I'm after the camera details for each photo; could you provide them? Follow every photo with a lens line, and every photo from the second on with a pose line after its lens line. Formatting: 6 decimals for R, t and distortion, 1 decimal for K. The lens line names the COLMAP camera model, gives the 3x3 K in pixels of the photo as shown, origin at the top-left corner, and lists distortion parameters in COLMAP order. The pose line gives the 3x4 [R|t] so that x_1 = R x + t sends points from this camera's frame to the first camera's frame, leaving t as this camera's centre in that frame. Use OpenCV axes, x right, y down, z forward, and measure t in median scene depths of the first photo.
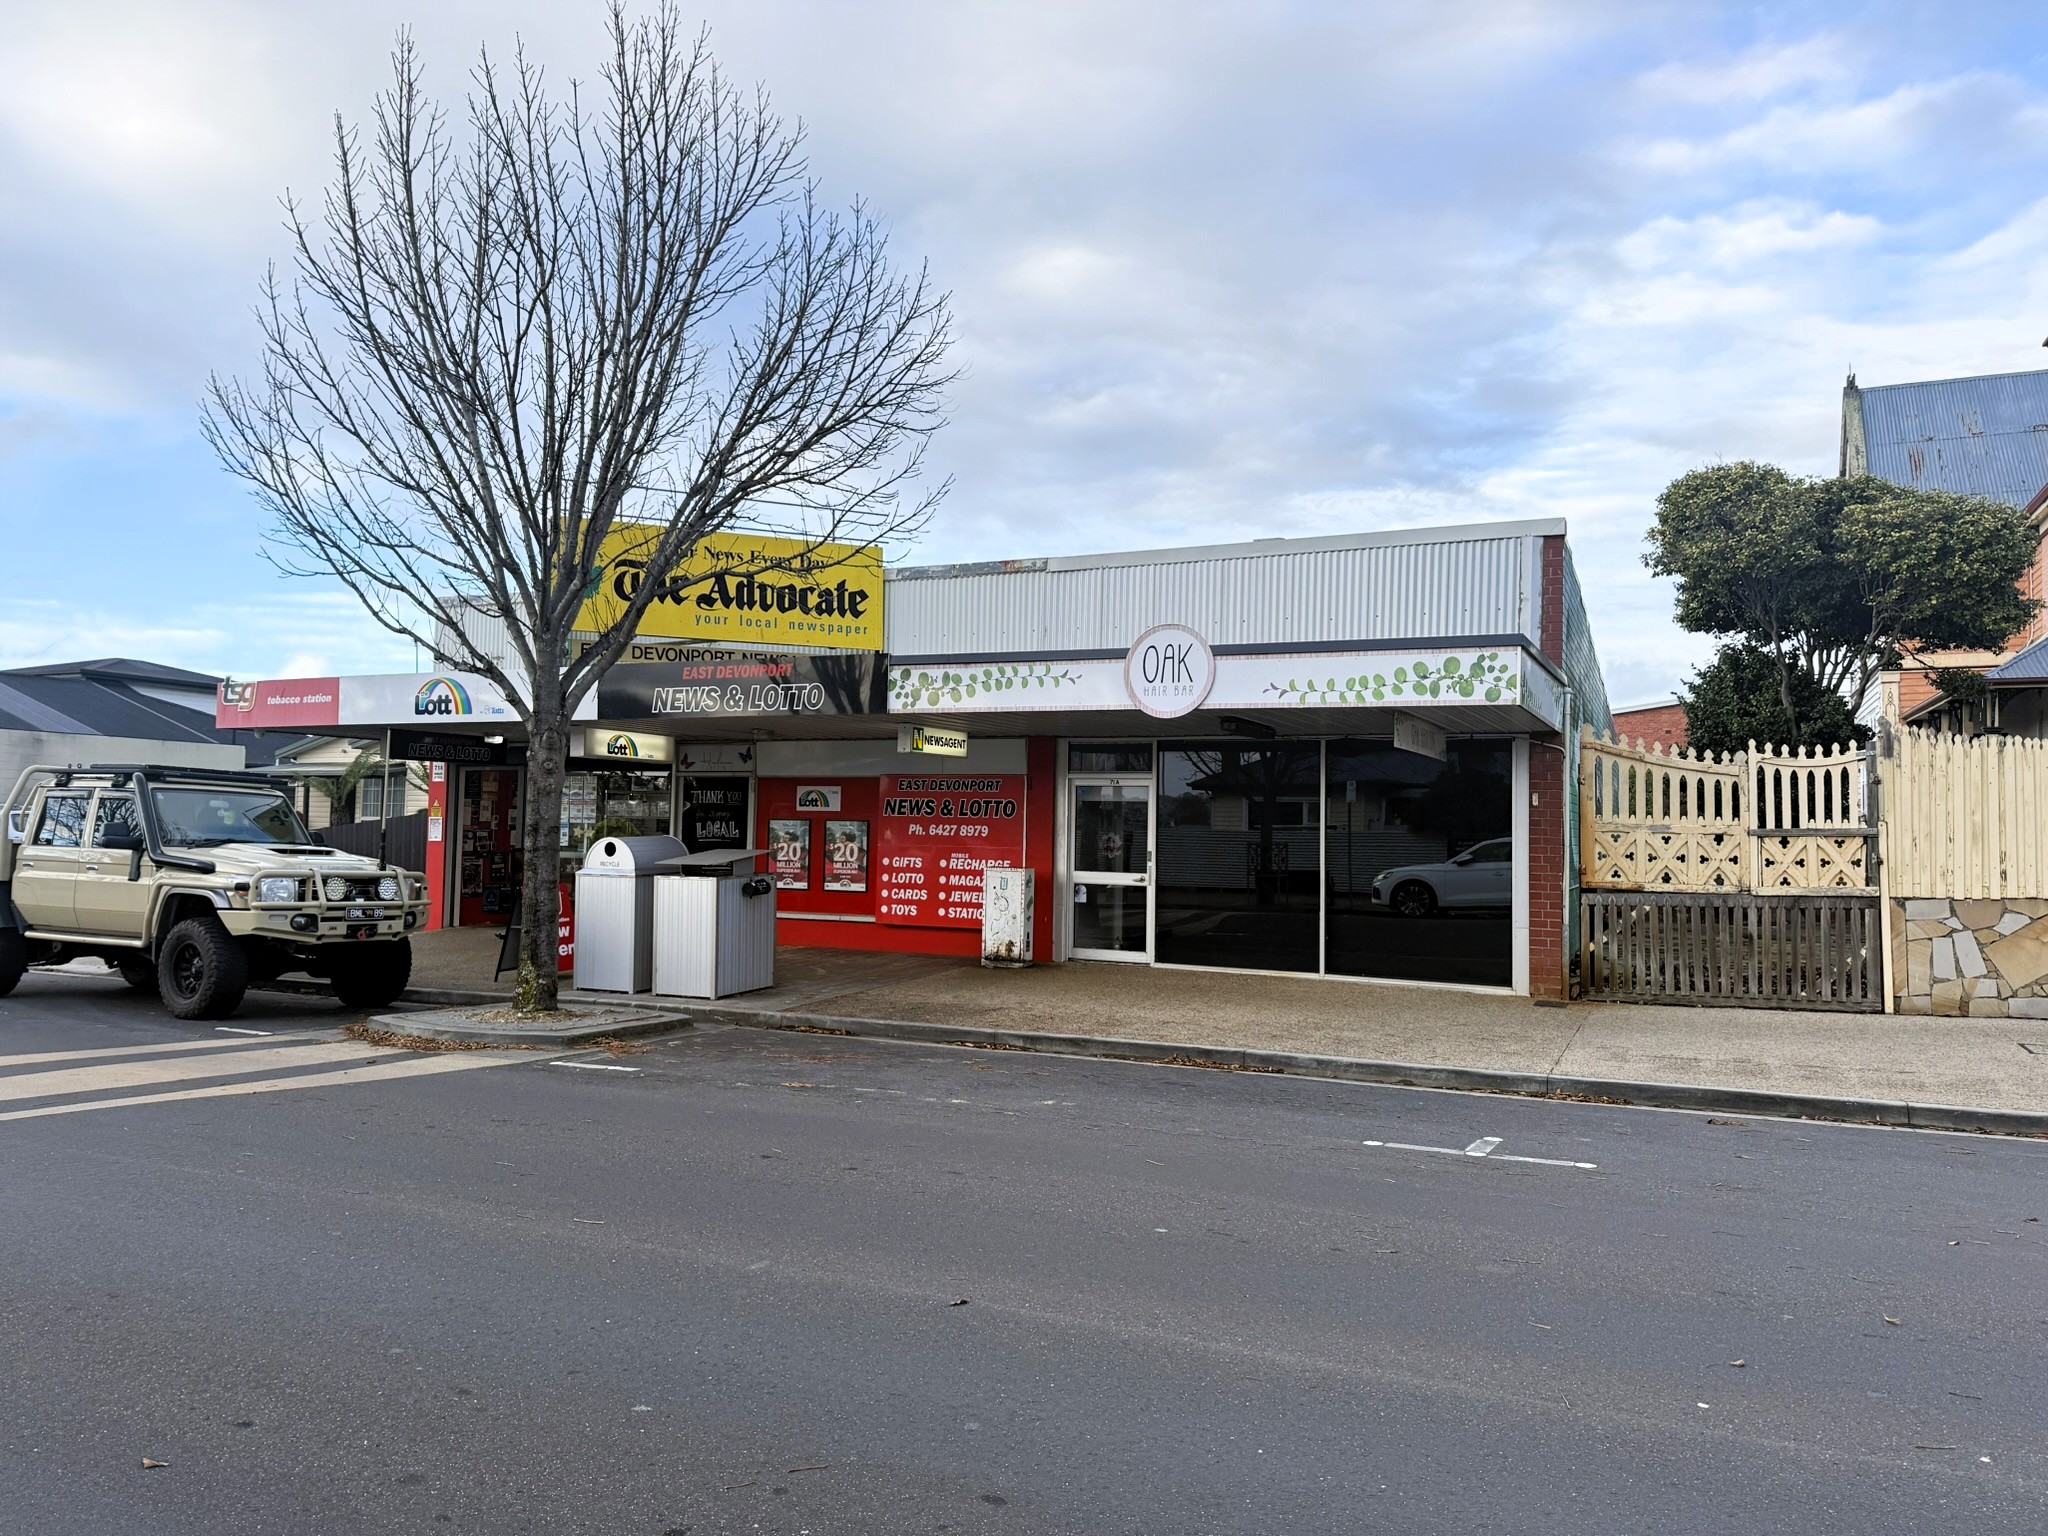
lens RADIAL K [[1397.0, 0, 1024.0], [0, 1397.0, 768.0], [0, 0, 1]] dist [0.086284, -0.159243]
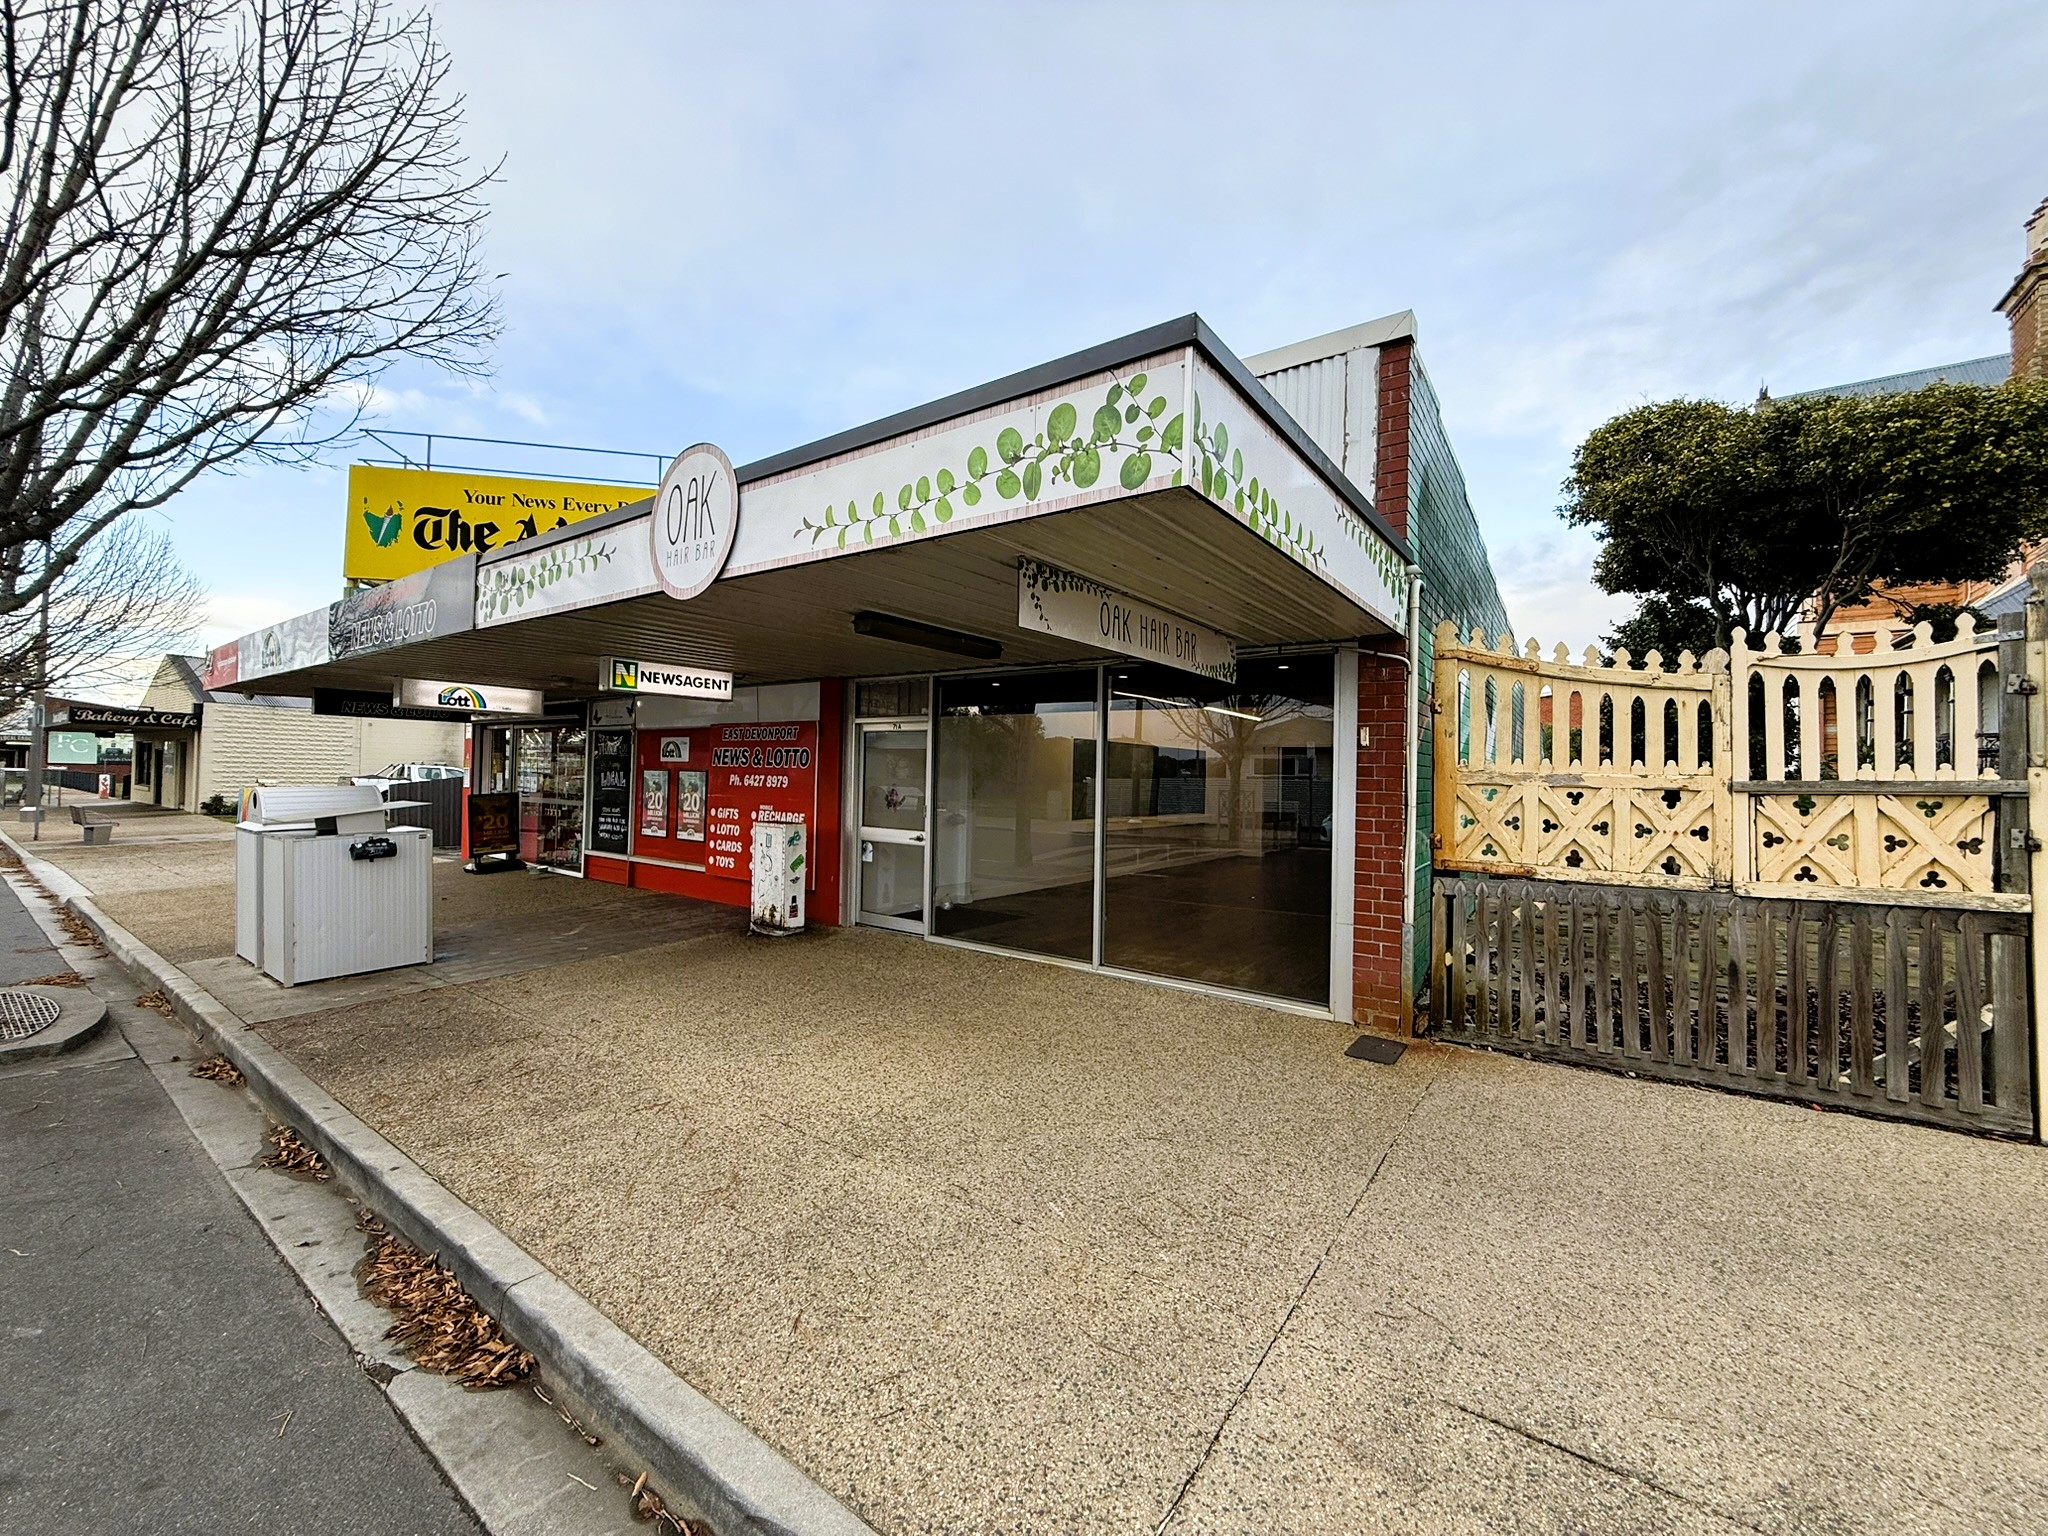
lens RADIAL K [[825.0, 0, 1016.1], [0, 825.0, 762.8], [0, 0, 1]] dist [0.000230, 0.000658]
pose [[0.984383, -0.000946, -0.176039, 0.273514], [0.004853, 0.999751, 0.021764, 0.025864], [0.175974, -0.022279, 0.984143, 0.593107]]
